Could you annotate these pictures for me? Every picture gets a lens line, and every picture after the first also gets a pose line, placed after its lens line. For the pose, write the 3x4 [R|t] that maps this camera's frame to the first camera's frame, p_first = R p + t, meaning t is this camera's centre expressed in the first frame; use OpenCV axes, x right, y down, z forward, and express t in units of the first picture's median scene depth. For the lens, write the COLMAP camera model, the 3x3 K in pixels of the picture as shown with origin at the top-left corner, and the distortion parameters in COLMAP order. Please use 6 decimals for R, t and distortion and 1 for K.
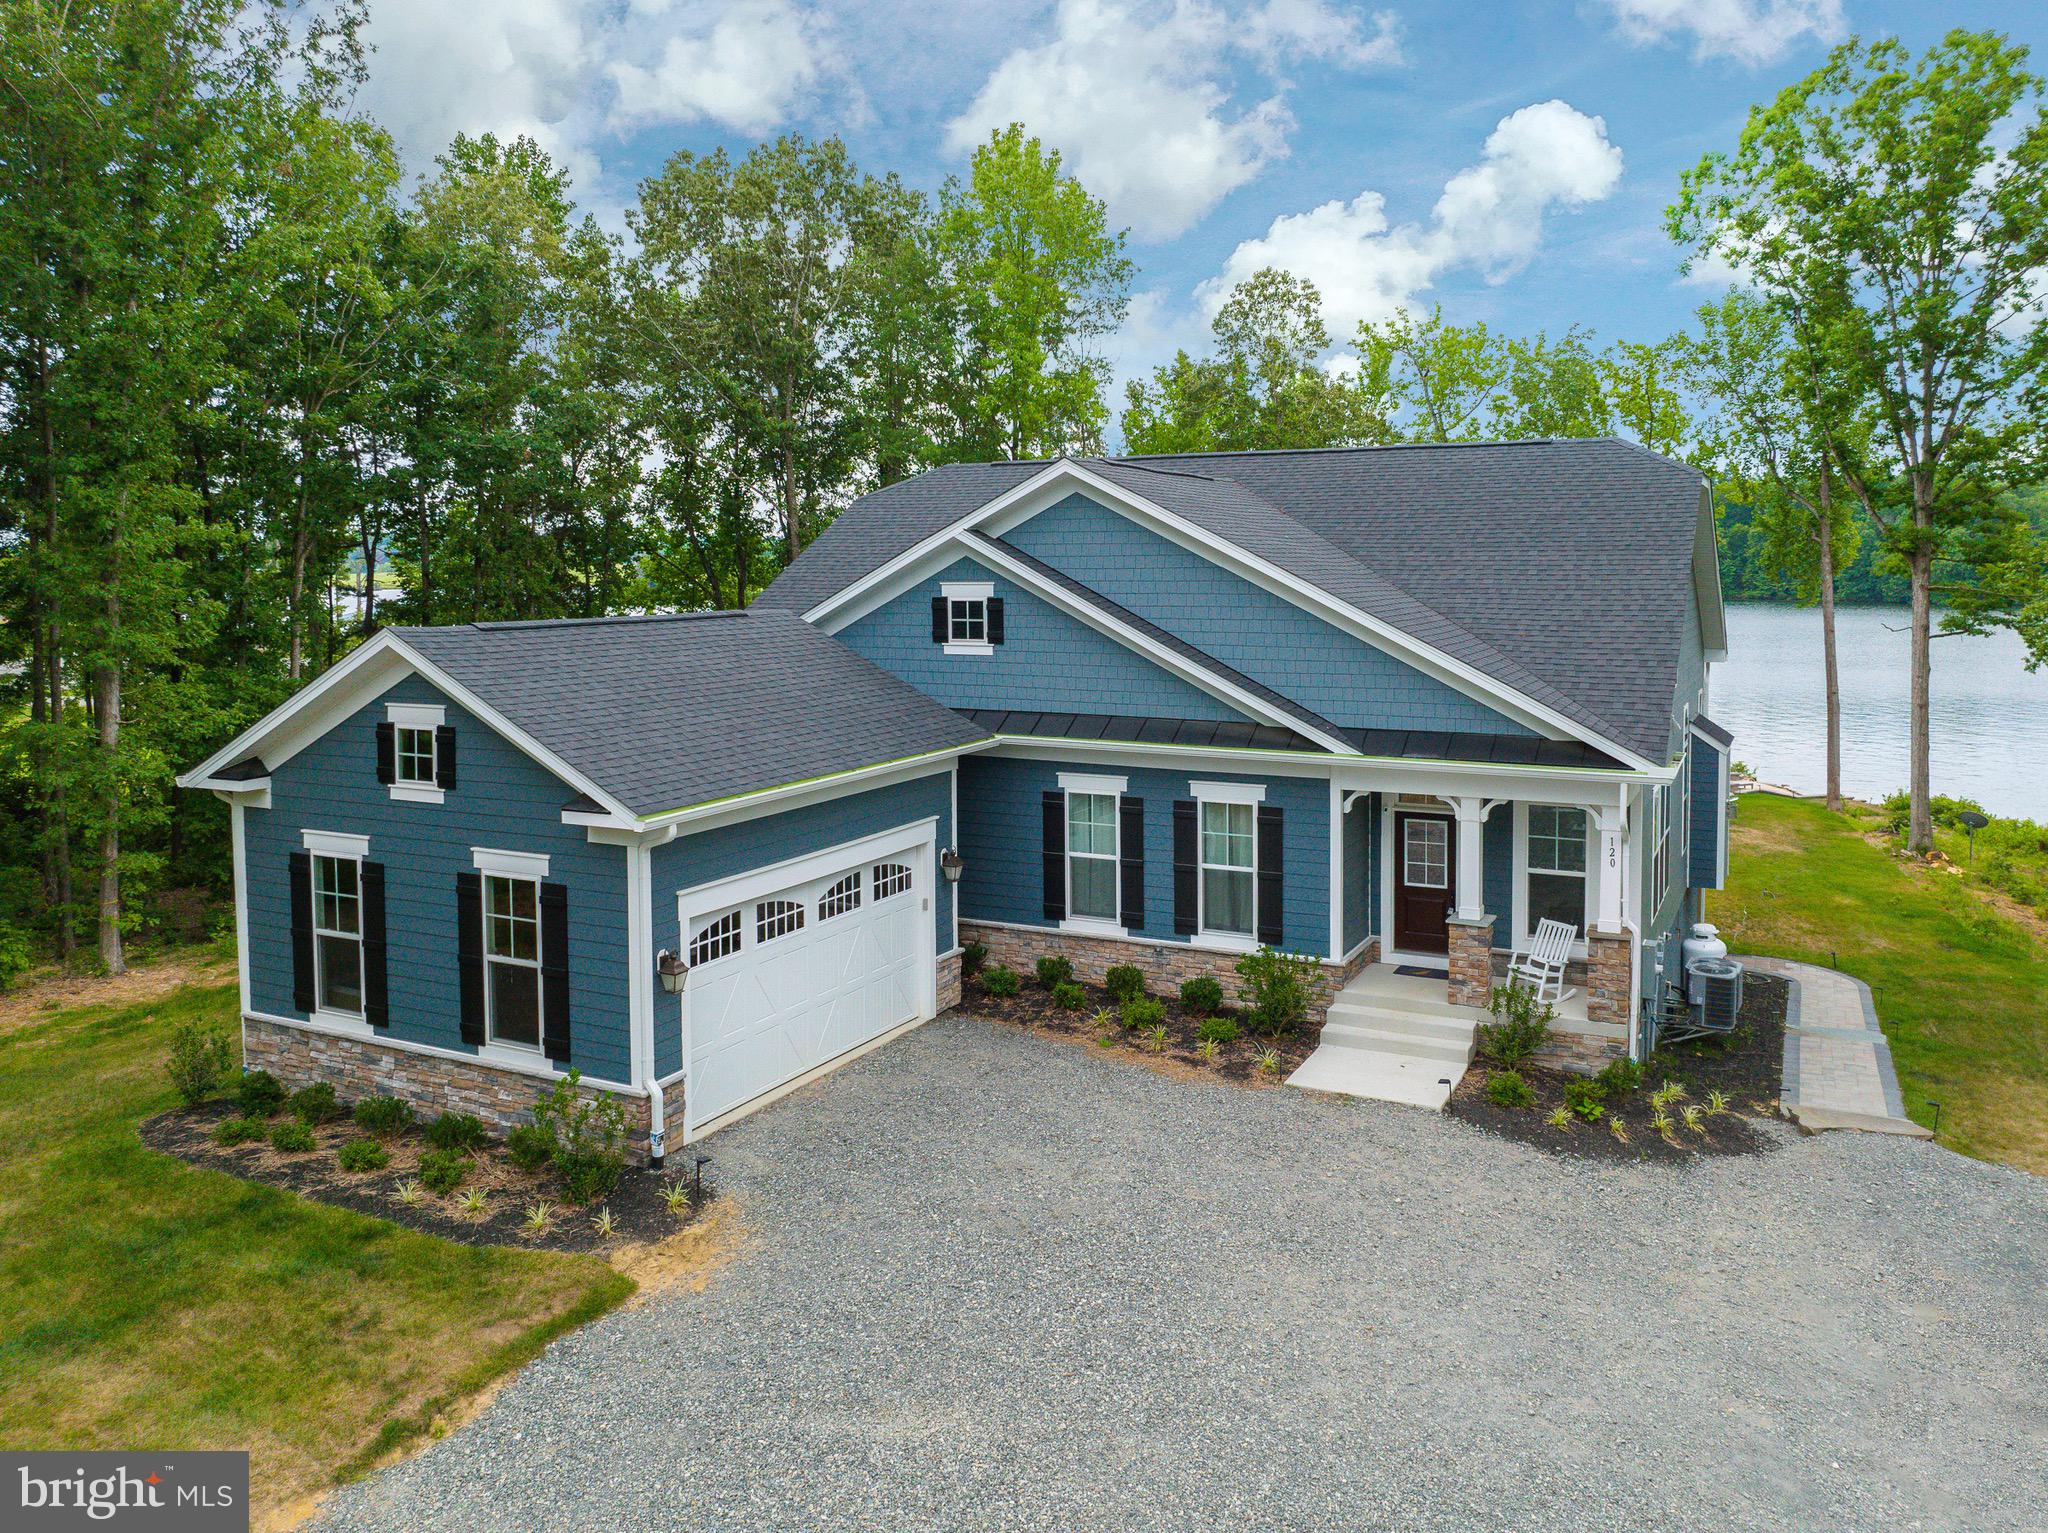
lens RADIAL K [[1521.8, 0, 1069.2], [0, 1521.8, 624.0], [0, 0, 1]] dist [-0.005511, -0.036784]
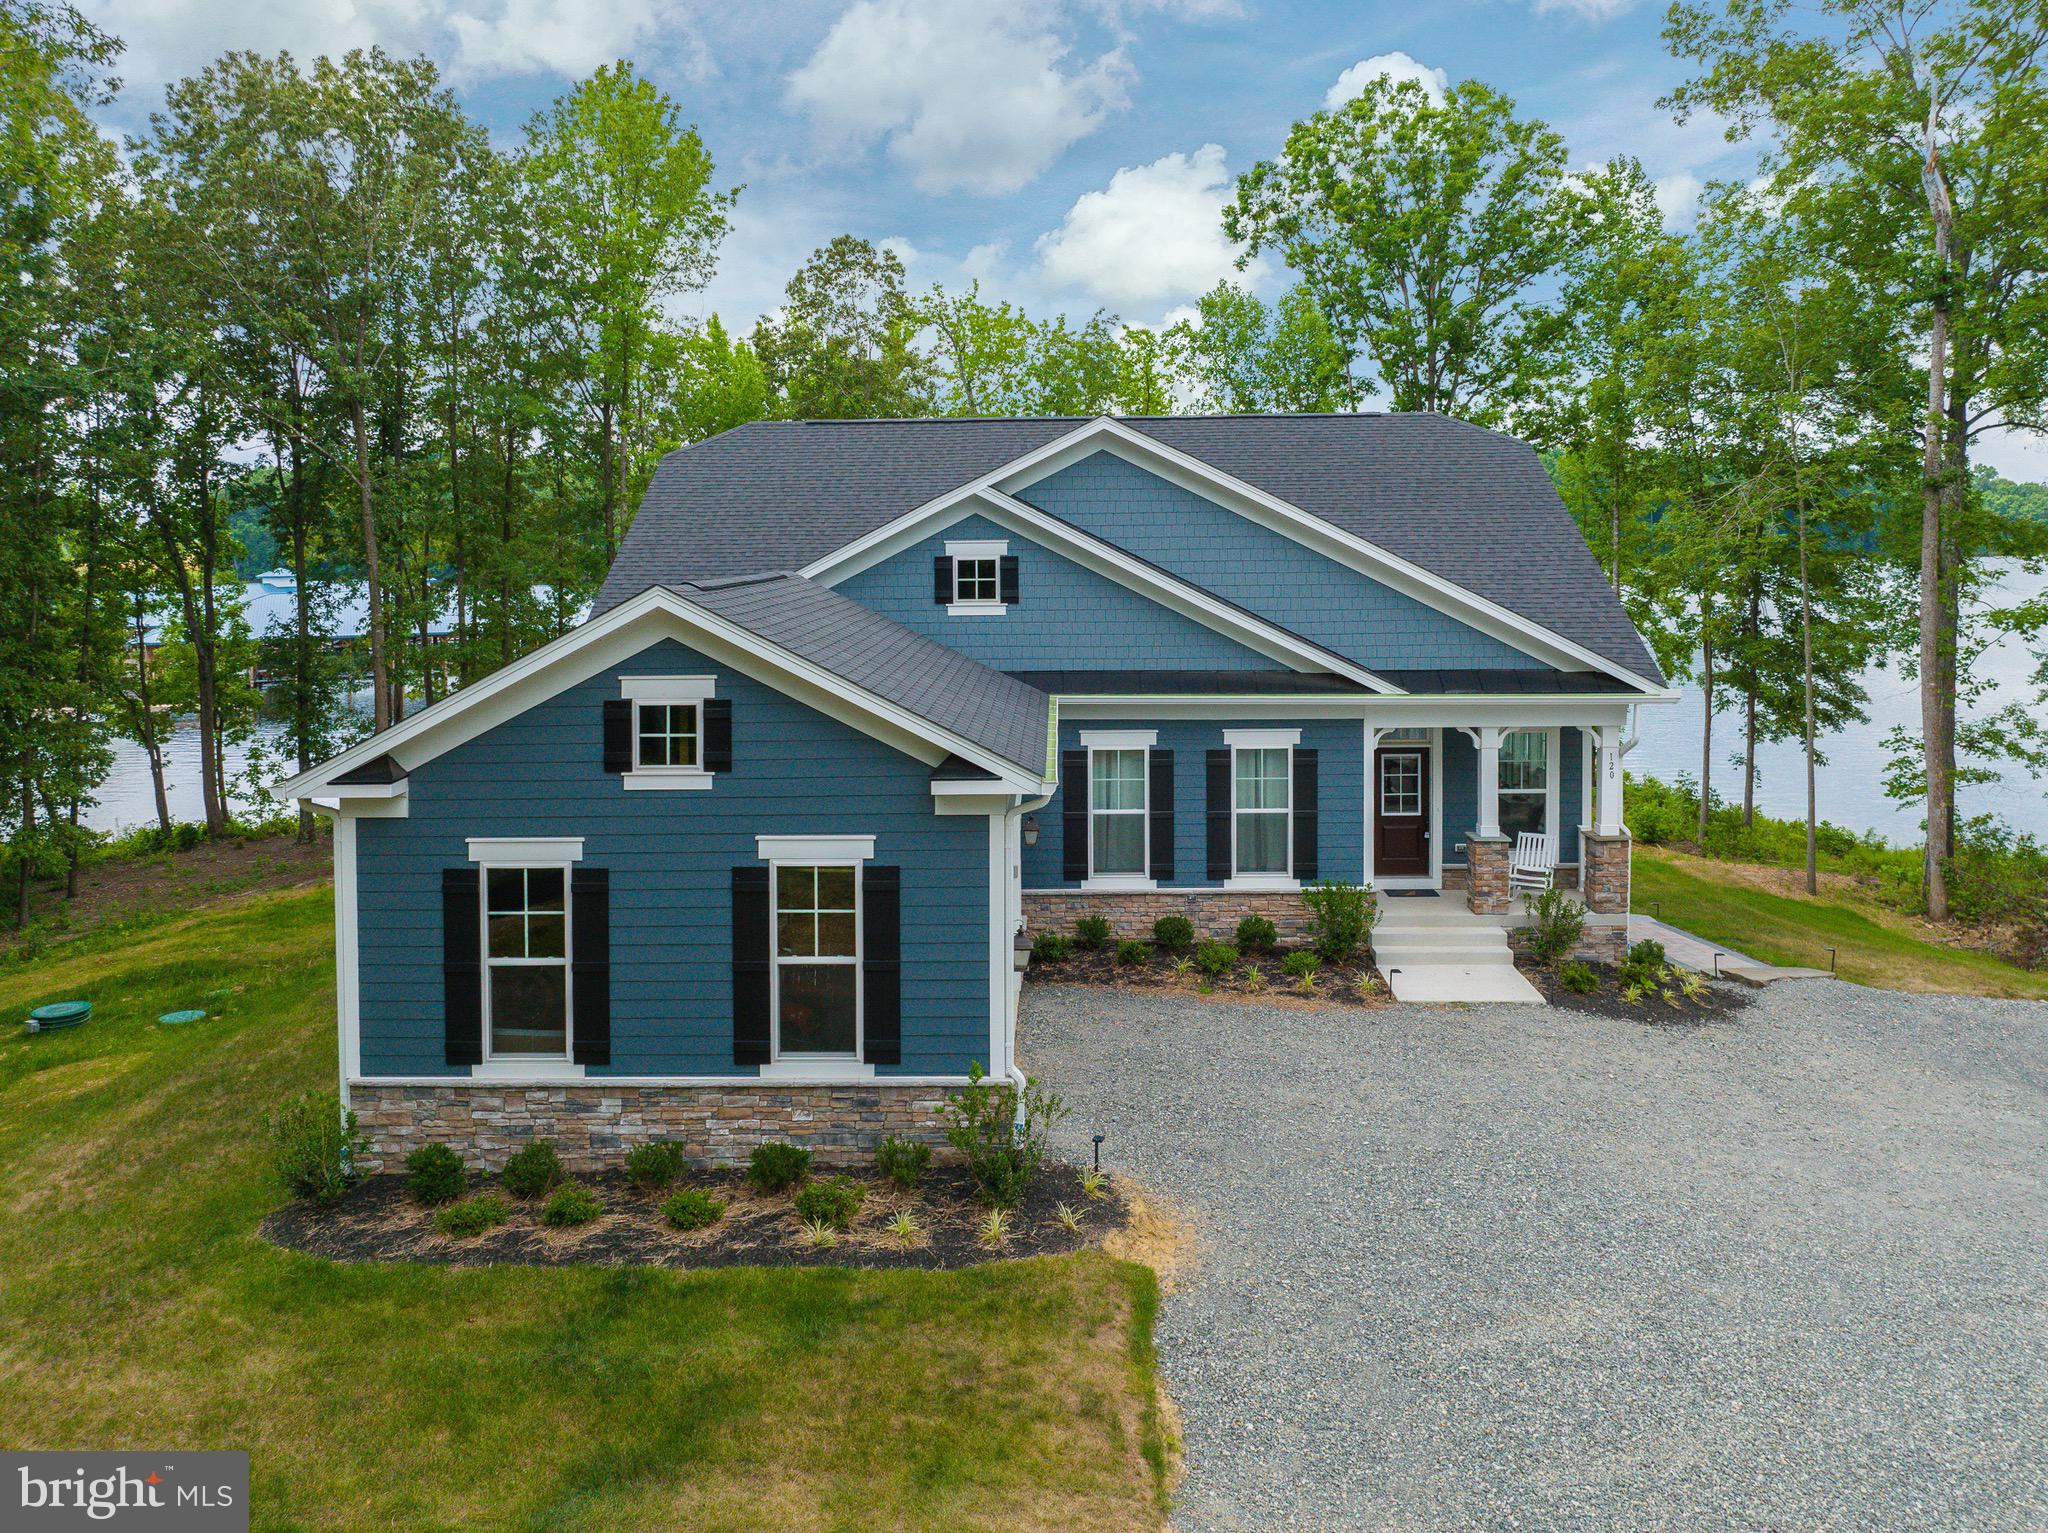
lens RADIAL K [[1562.1, 0, 1028.1], [0, 1562.1, 561.5], [0, 0, 1]] dist [-0.006614, -0.037369]
pose [[0.907906, -0.010956, 0.419031, -0.526361], [0.022821, 0.999468, -0.023314, 0.011458], [-0.418553, 0.030729, 0.907672, 0.096312]]
